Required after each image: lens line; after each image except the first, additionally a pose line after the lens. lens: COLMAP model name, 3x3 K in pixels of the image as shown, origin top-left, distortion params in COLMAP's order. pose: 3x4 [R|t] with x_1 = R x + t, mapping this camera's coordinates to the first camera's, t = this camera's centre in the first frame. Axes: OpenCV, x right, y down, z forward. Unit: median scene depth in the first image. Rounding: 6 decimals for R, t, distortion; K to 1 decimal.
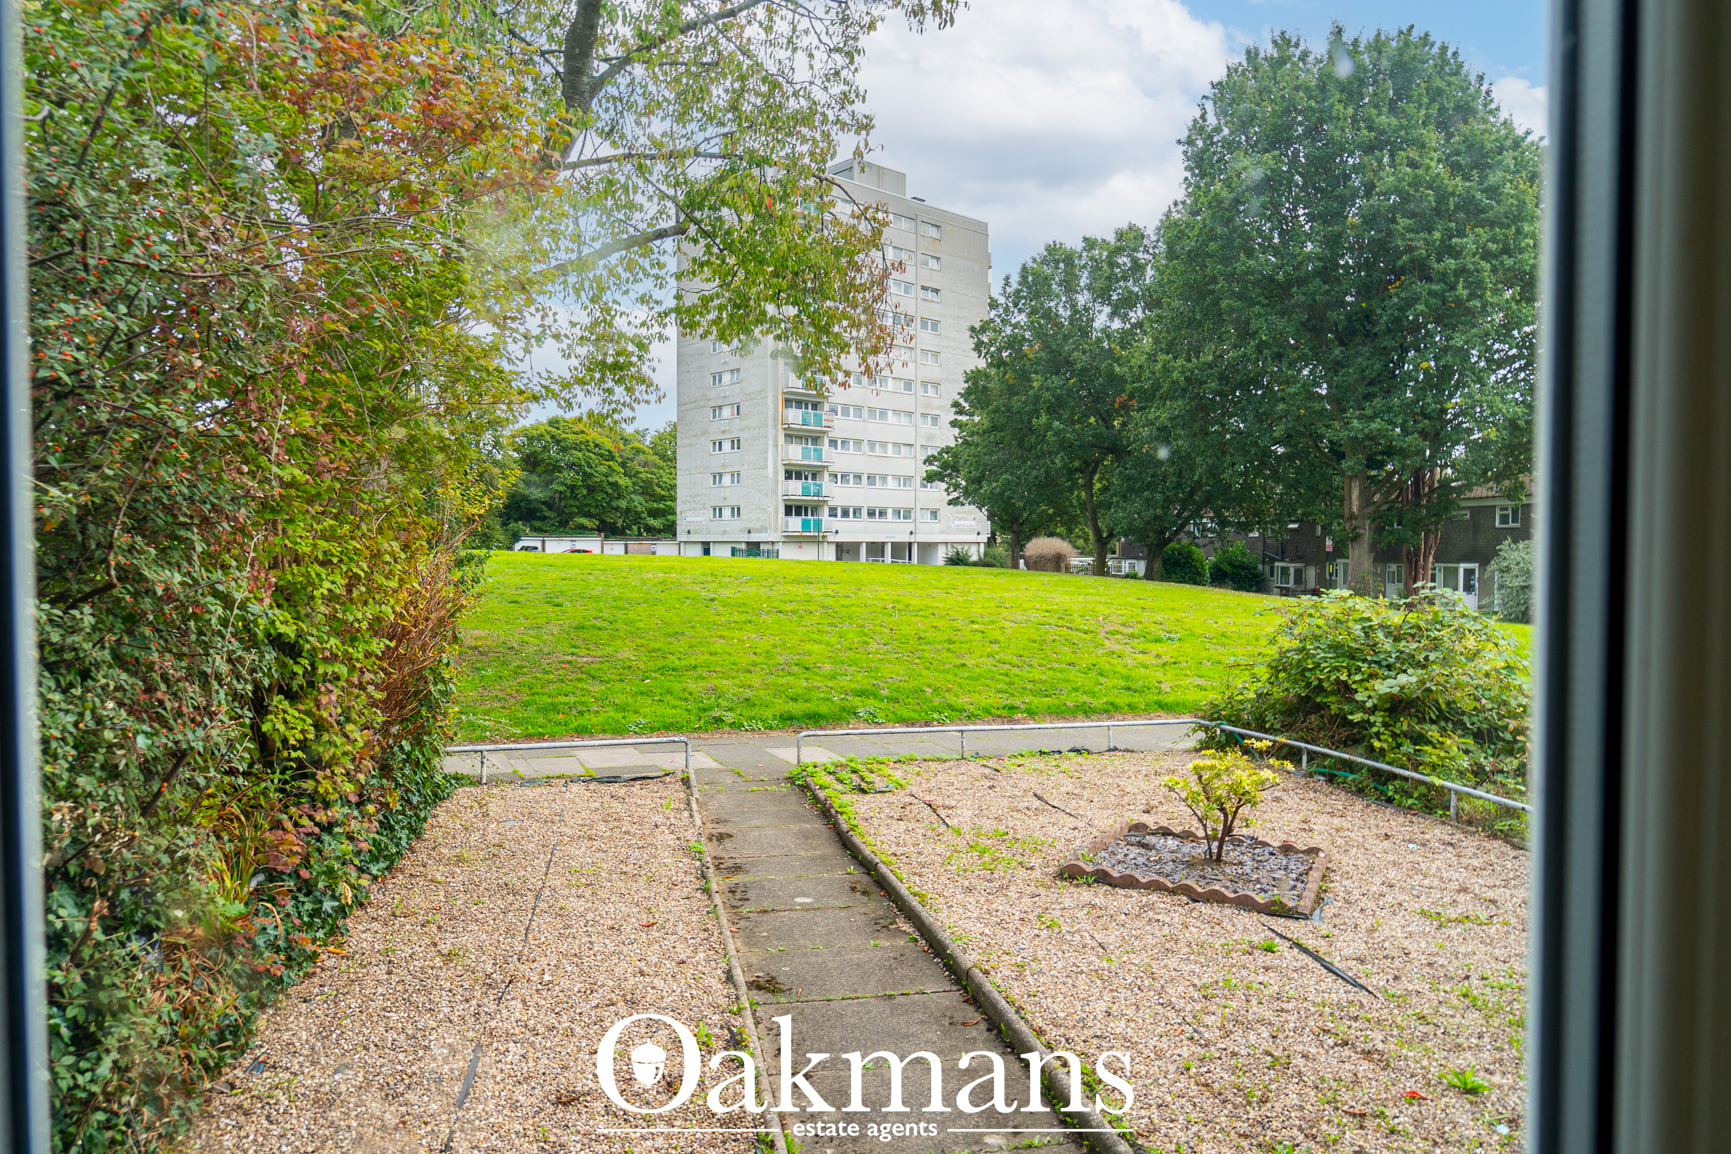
lens RADIAL K [[1164.5, 0, 865.5], [0, 1164.5, 577.0], [0, 0, 1]] dist [0.000242, -0.000523]
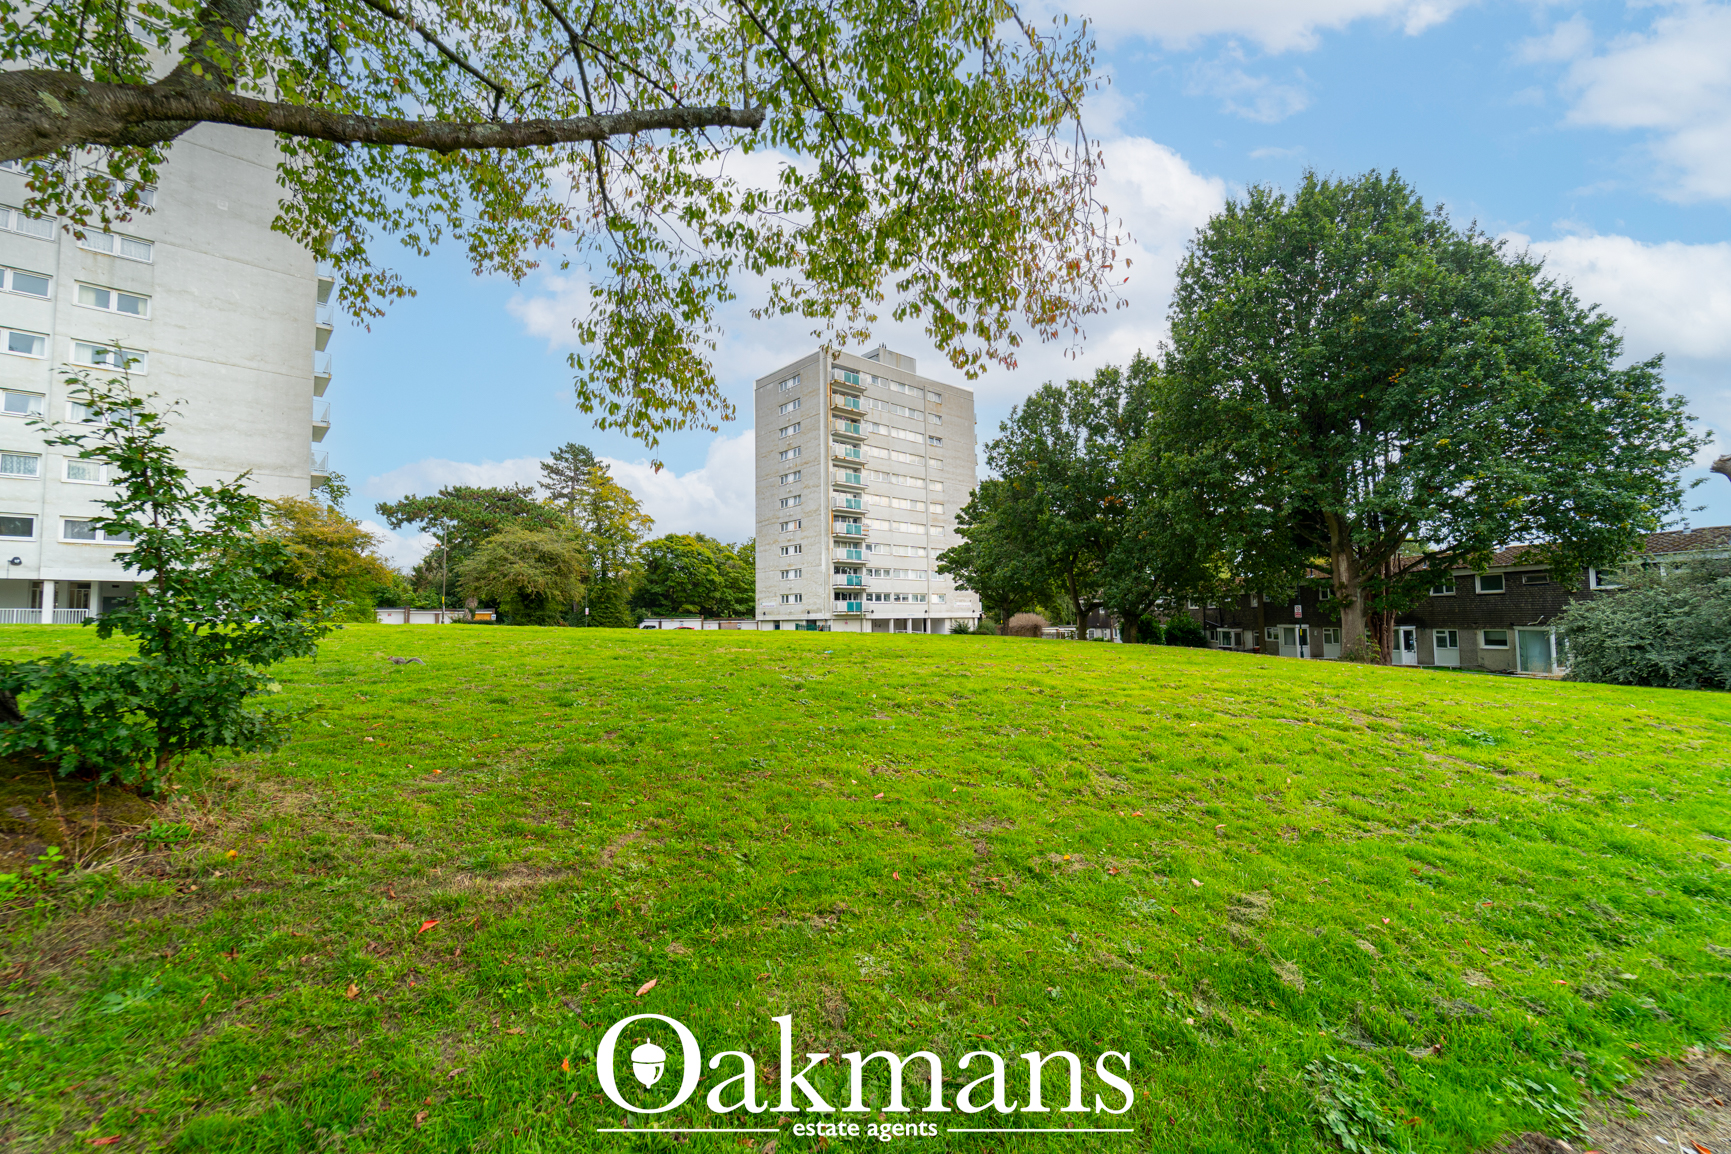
lens RADIAL K [[702.7, 0, 853.4], [0, 702.7, 576.6], [0, 0, 1]] dist [-0.002857, -0.000959]
pose [[0.999573, -0.017605, -0.023319, -0.027043], [0.015335, 0.995440, -0.094153, -0.002212], [0.024870, 0.093756, 0.995285, 0.176161]]
